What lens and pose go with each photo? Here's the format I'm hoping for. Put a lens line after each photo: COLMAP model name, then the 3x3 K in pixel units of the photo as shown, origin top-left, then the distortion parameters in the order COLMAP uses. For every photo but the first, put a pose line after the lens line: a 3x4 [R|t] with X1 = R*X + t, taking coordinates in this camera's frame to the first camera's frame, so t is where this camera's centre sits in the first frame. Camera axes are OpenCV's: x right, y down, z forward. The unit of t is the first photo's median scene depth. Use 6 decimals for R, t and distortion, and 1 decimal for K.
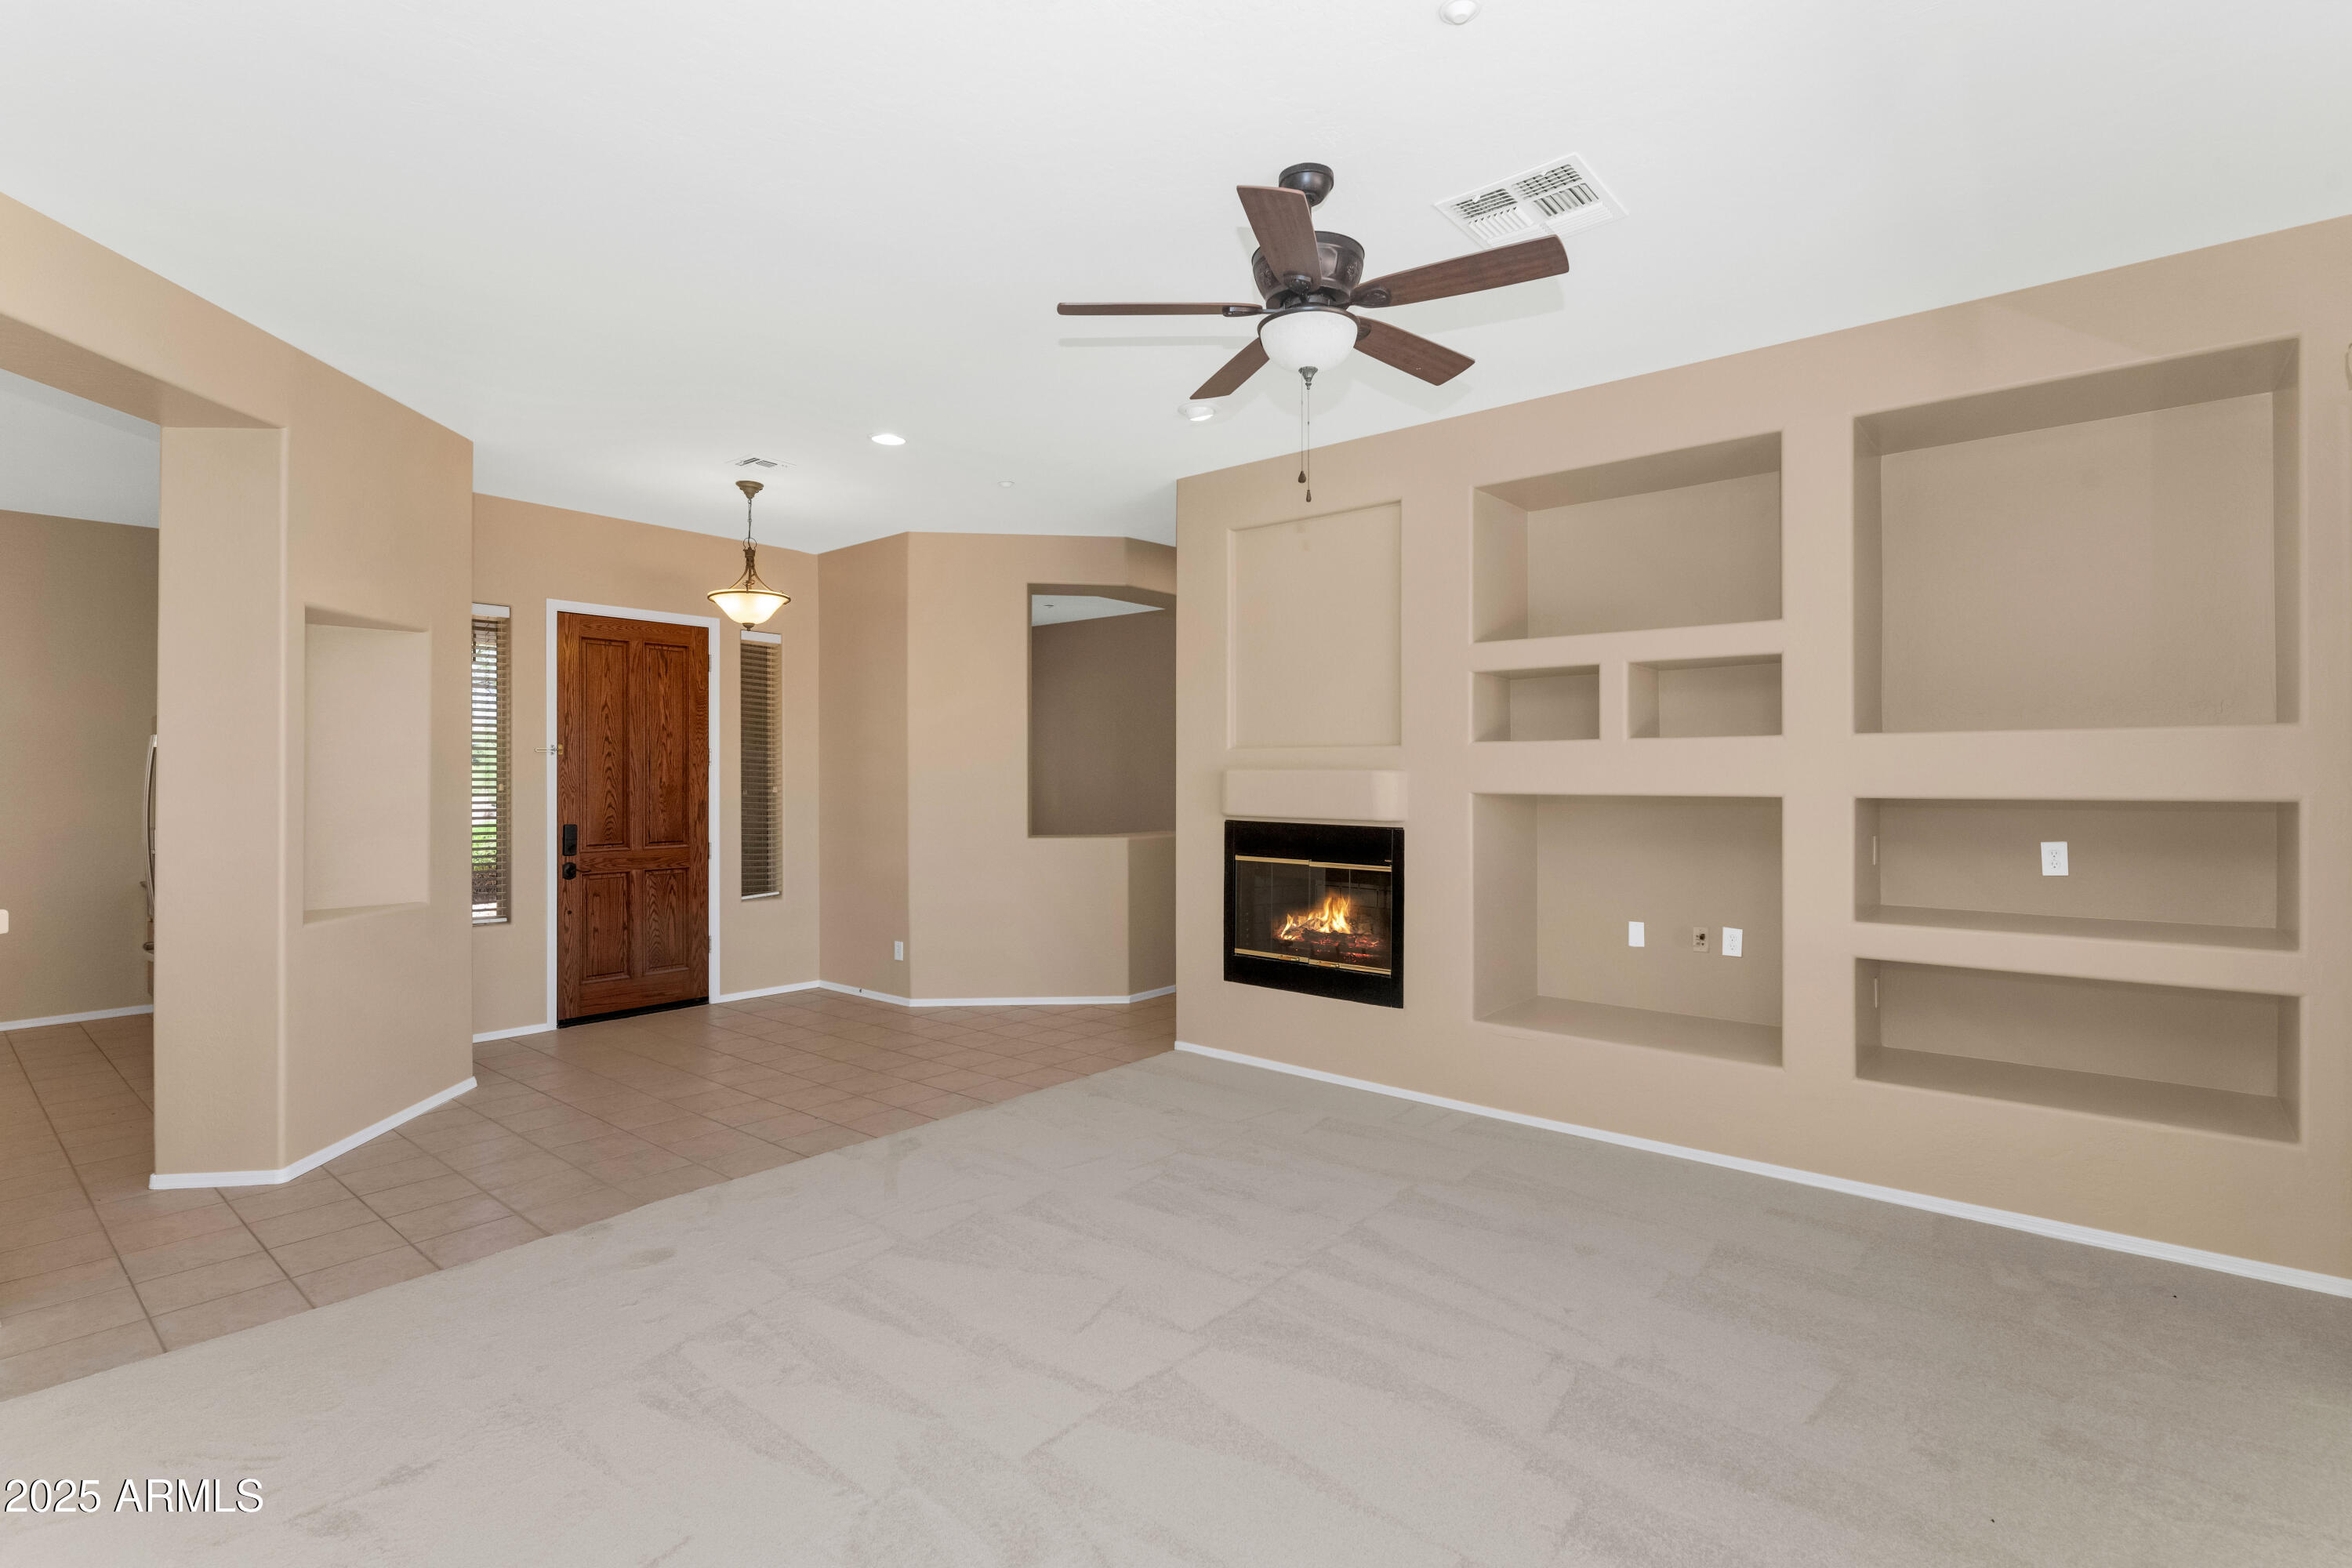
lens RADIAL K [[1095.5, 0, 1174.3], [0, 1095.5, 776.6], [0, 0, 1]] dist [-0.000913, -0.000386]
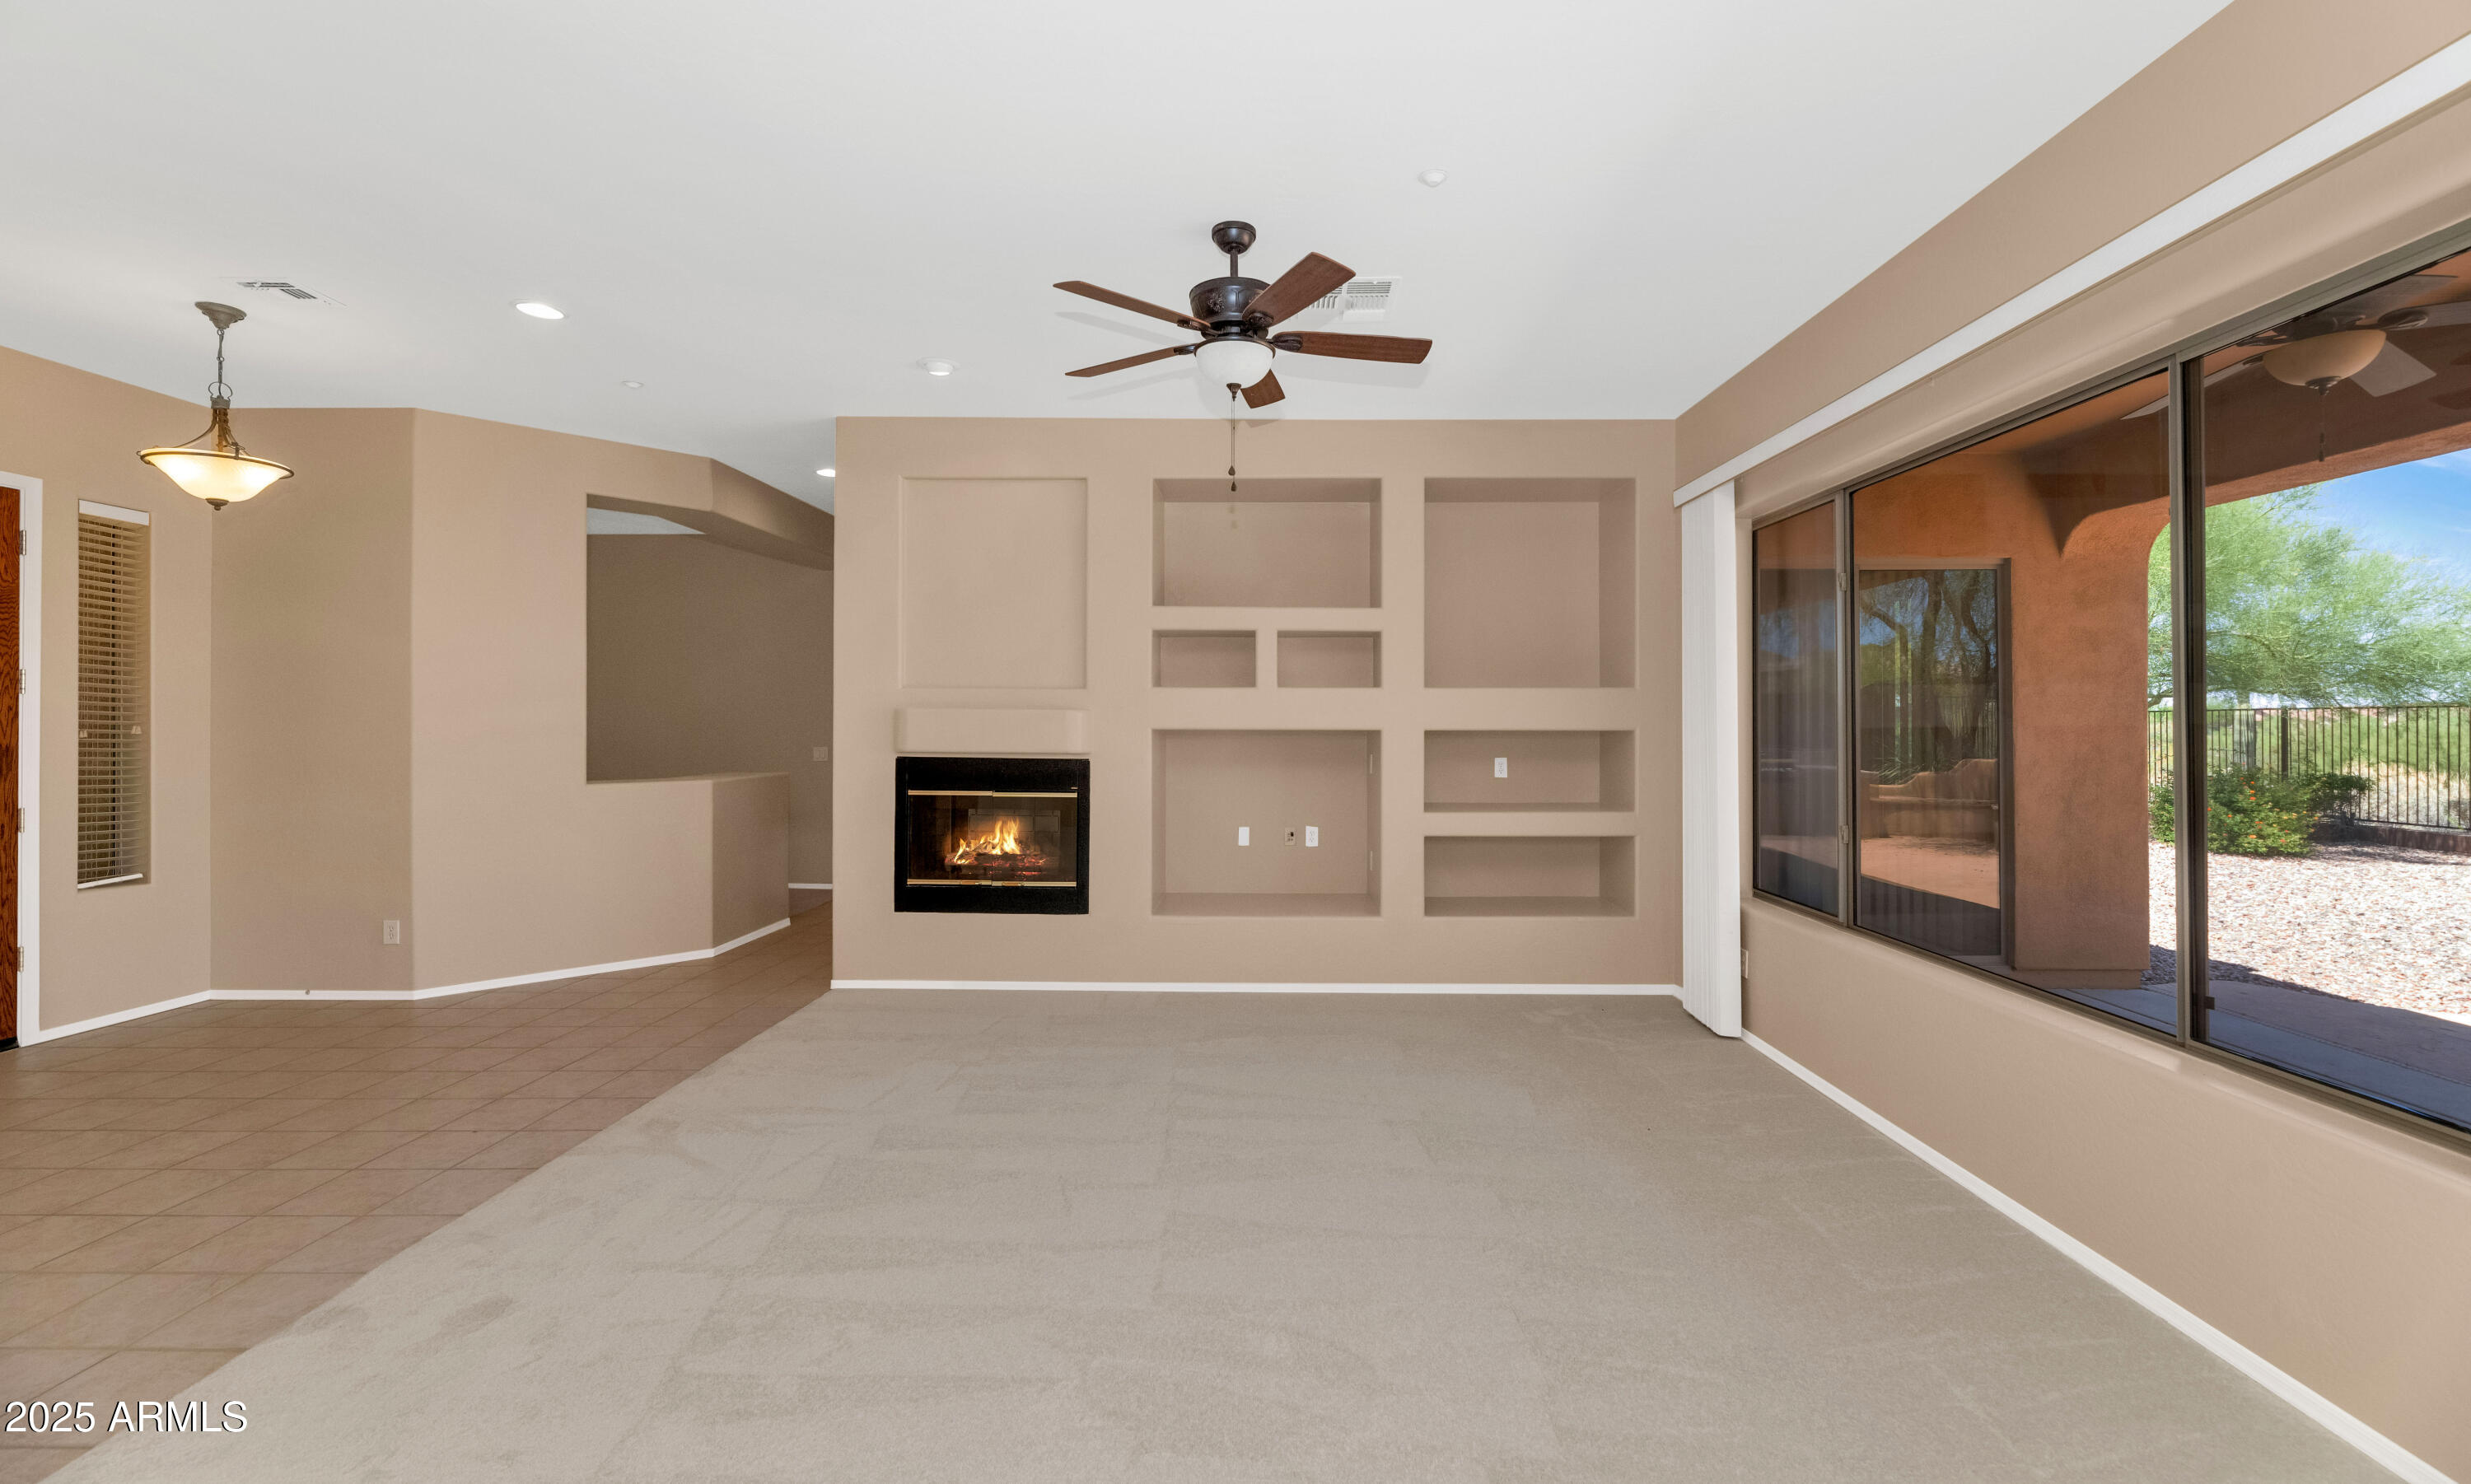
lens RADIAL K [[1019.4, 0, 1239.5], [0, 1019.4, 718.1], [0, 0, 1]] dist [0.000097, -0.000346]
pose [[0.775566, 0.005104, 0.631246, -0.352626], [-0.003317, 0.999986, -0.004010, 0.006947], [-0.631258, 0.001016, 0.775572, 0.056559]]
